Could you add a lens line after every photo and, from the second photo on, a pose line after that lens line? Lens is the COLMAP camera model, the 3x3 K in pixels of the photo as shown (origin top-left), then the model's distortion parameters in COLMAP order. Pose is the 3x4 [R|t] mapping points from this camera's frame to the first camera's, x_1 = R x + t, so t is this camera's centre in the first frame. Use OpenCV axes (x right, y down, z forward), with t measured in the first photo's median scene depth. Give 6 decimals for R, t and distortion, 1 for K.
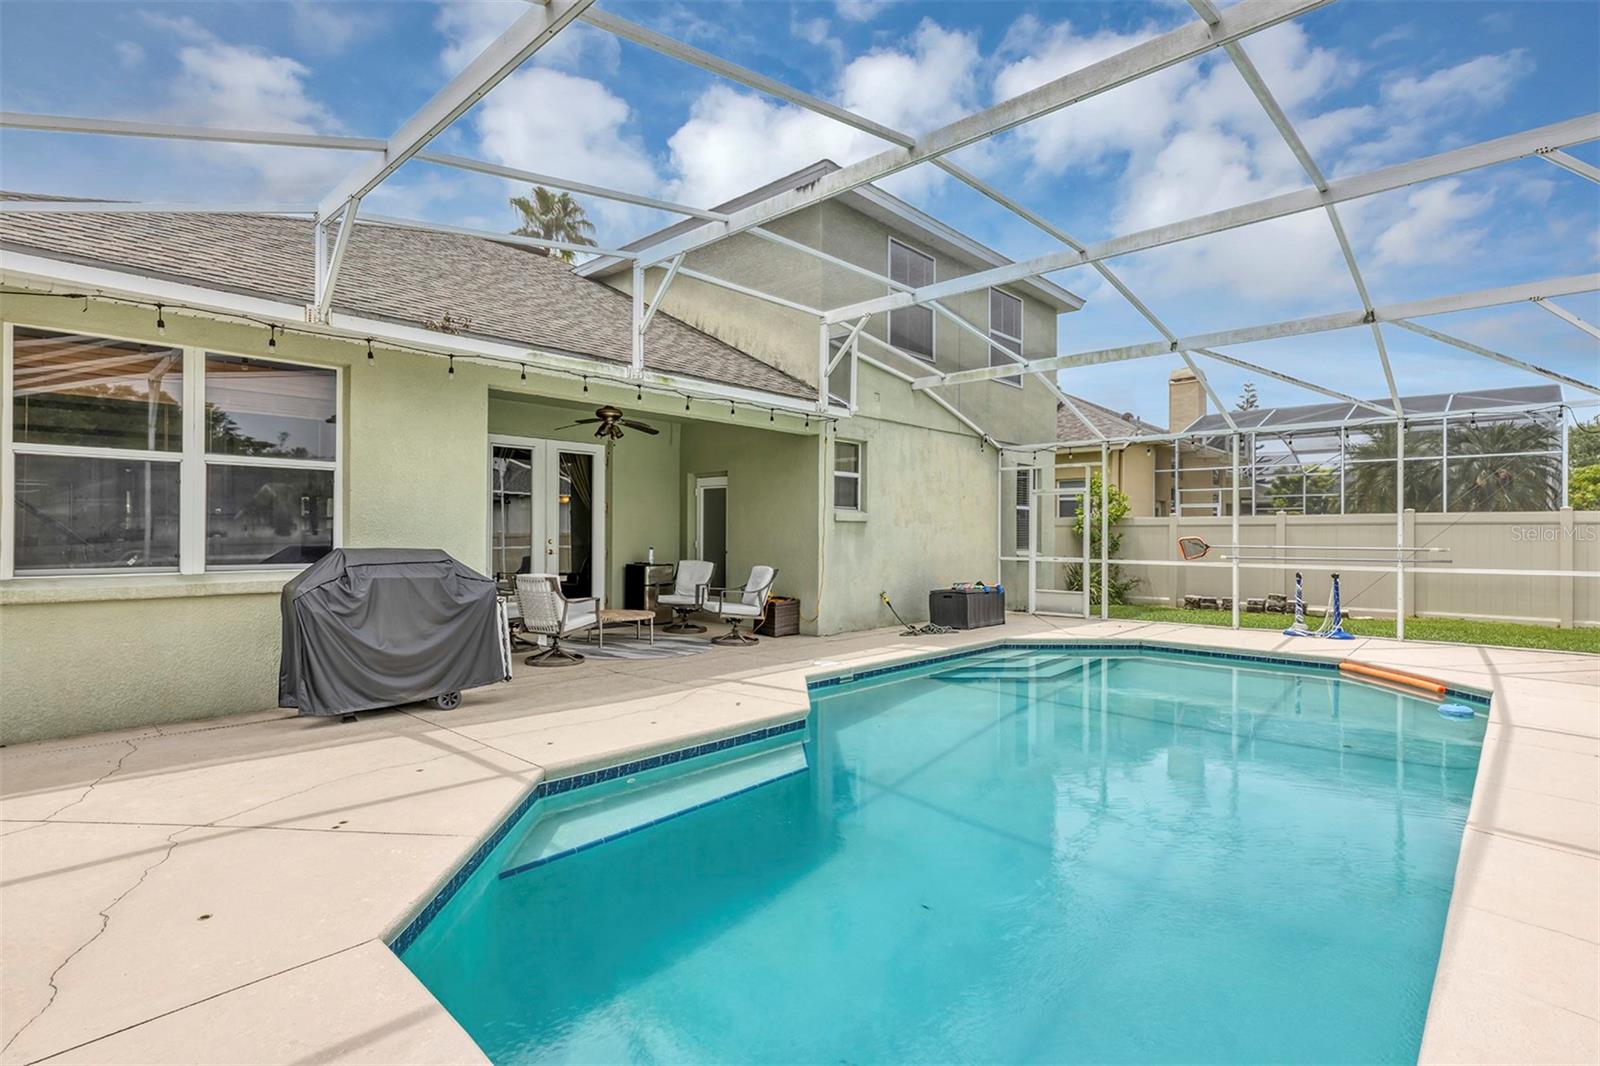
lens RADIAL K [[791.7, 0, 800.0], [0, 791.7, 533.0], [0, 0, 1]] dist [-0.003760, -0.000505]
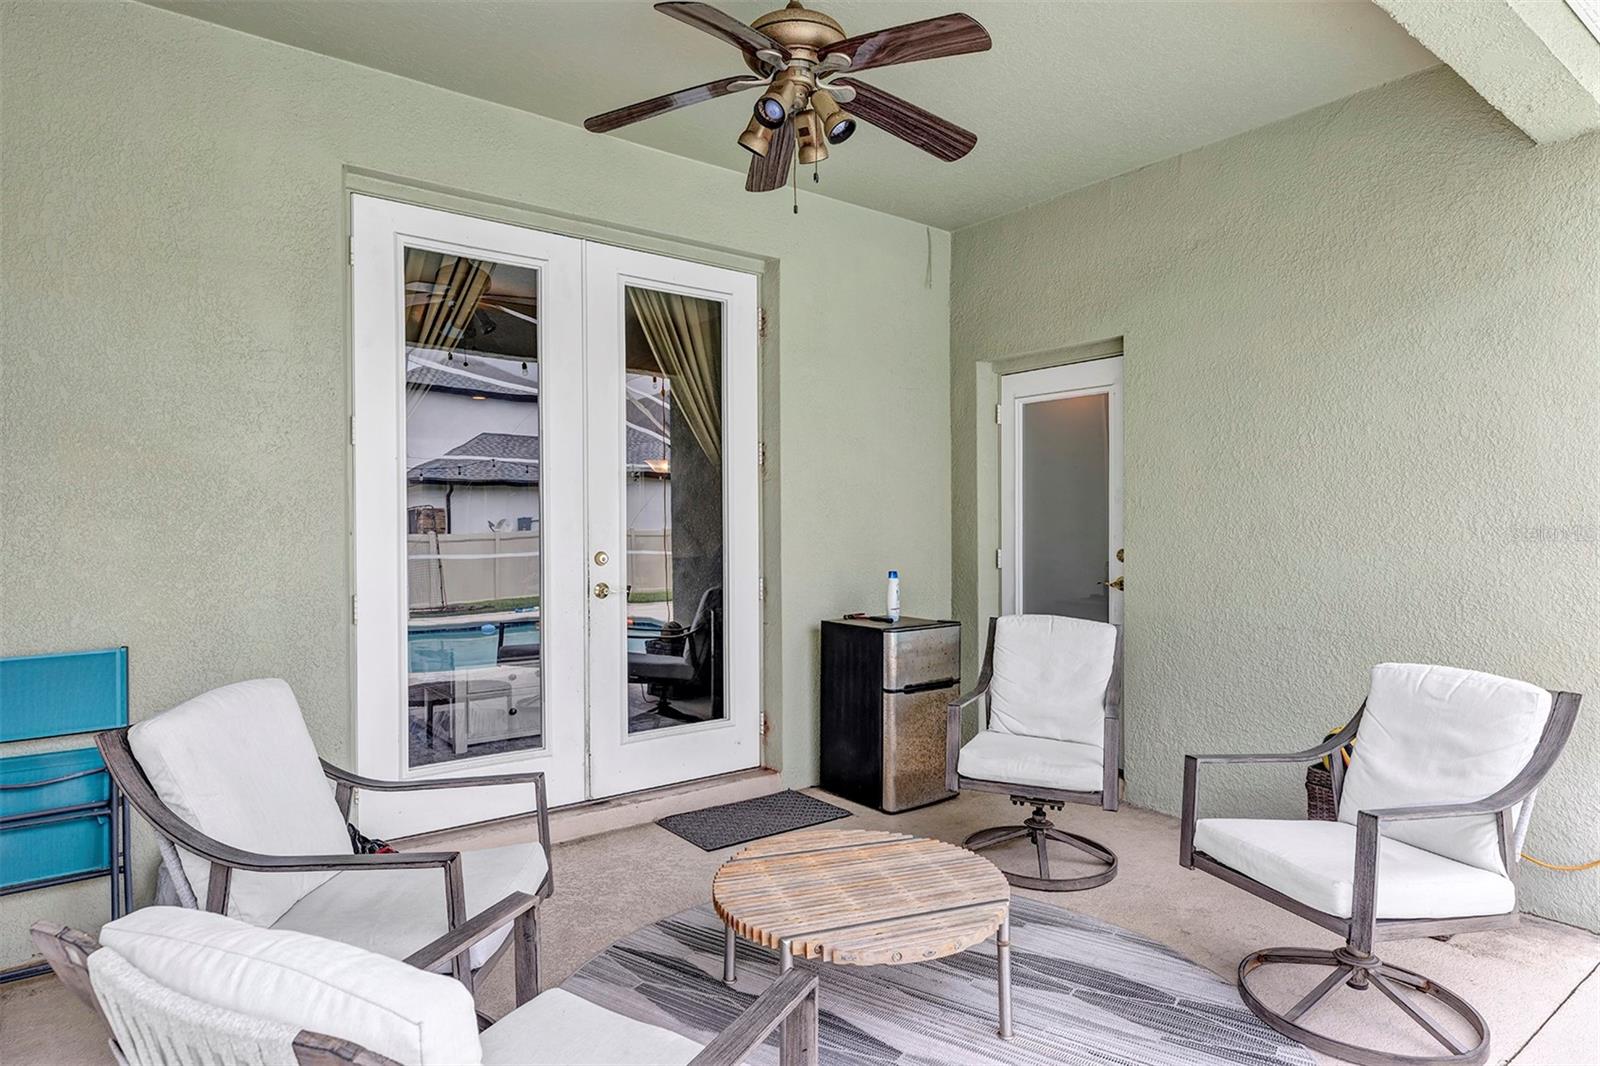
lens RADIAL K [[935.5, 0, 800.0], [0, 935.5, 533.0], [0, 0, 1]] dist [-0.000341, -0.000174]
pose [[0.986385, -0.002845, -0.164425, -0.151271], [0.005578, 0.999854, 0.016164, -0.004783], [0.164355, -0.016861, 0.986257, 0.560773]]
